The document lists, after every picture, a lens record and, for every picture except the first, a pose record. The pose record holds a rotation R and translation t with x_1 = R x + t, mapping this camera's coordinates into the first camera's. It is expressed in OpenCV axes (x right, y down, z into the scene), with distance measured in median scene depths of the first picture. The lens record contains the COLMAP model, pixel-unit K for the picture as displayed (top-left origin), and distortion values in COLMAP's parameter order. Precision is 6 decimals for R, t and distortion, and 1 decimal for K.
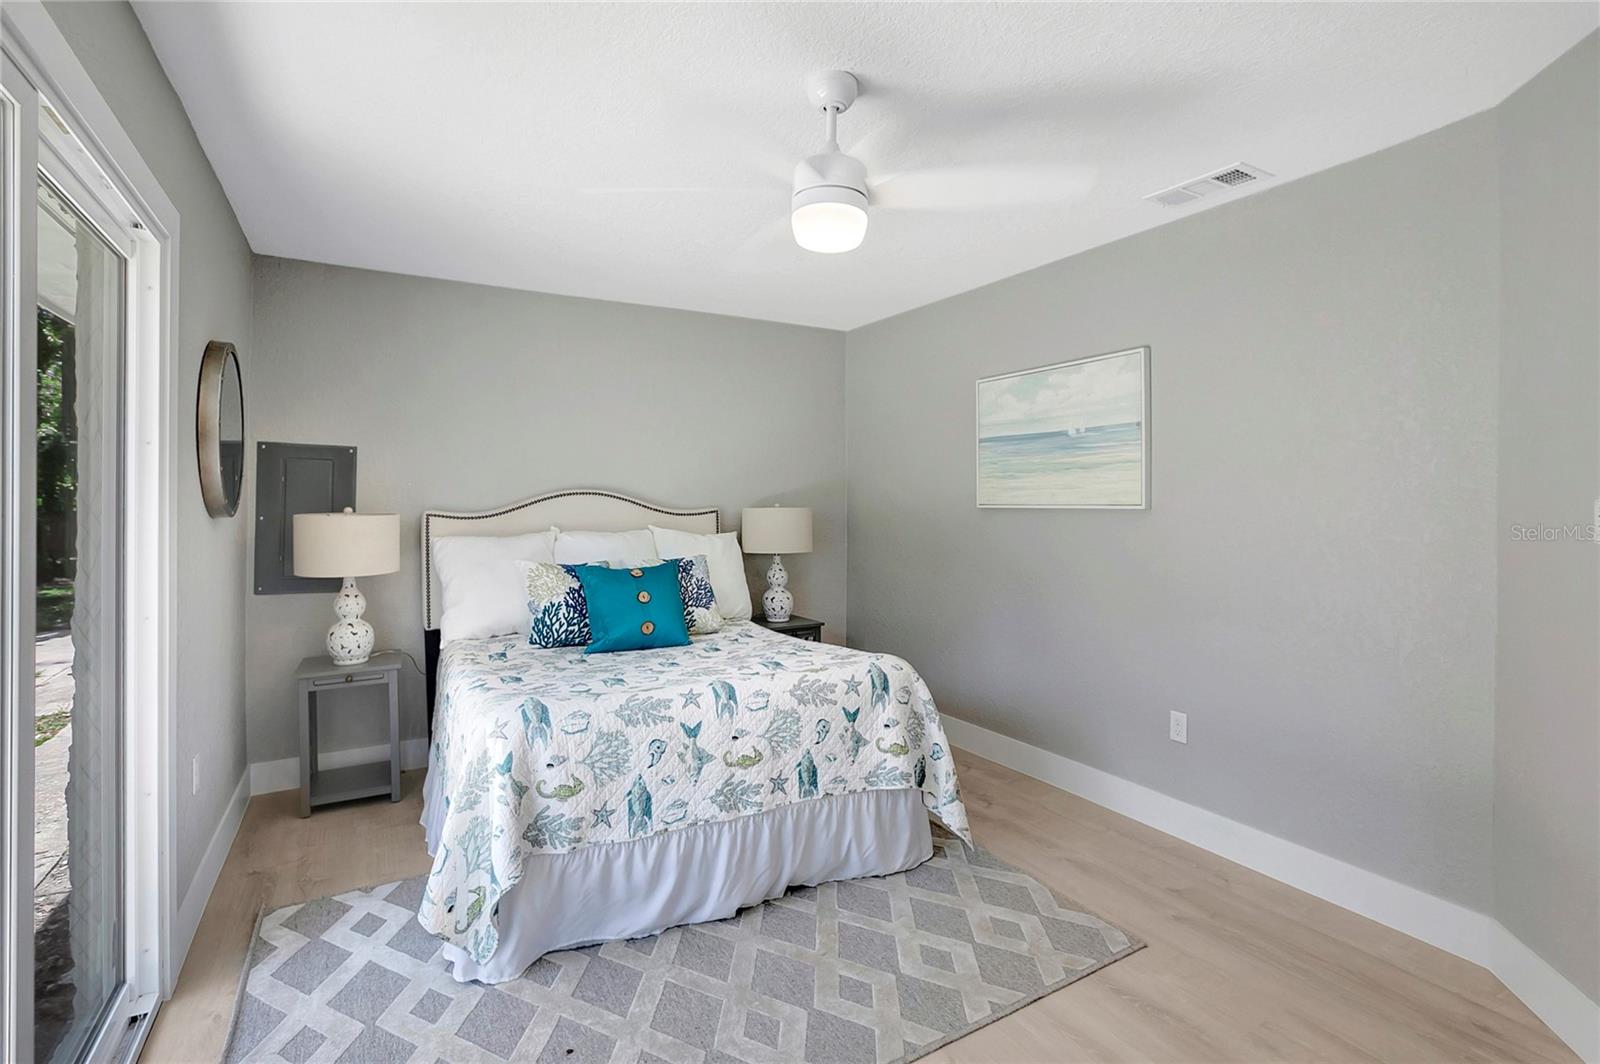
lens RADIAL K [[751.0, 0, 800.9], [0, 751.0, 503.8], [0, 0, 1]] dist [-0.002313, -0.000093]
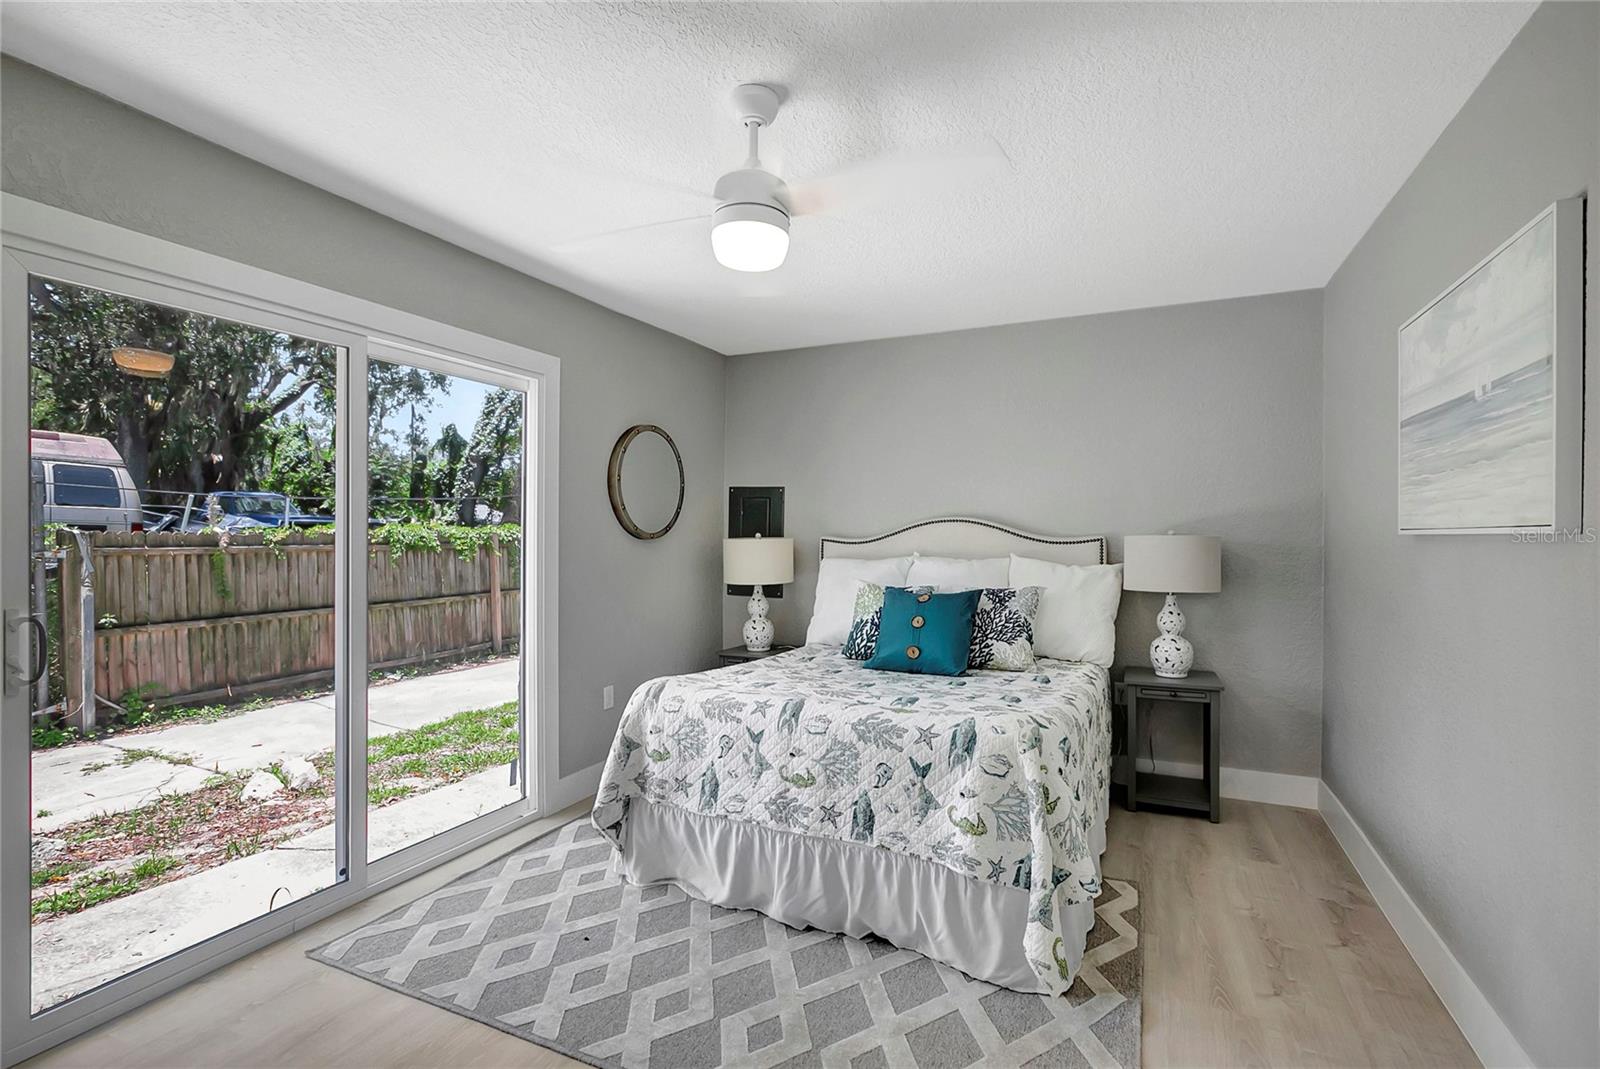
lens RADIAL K [[749.3, 0, 796.7], [0, 749.3, 535.0], [0, 0, 1]] dist [-0.031358, 0.020527]
pose [[0.577415, 0.000638, -0.816451, 0.703780], [-0.002710, 0.999996, -0.001136, 0.012866], [0.816447, 0.002868, 0.577414, 0.392729]]
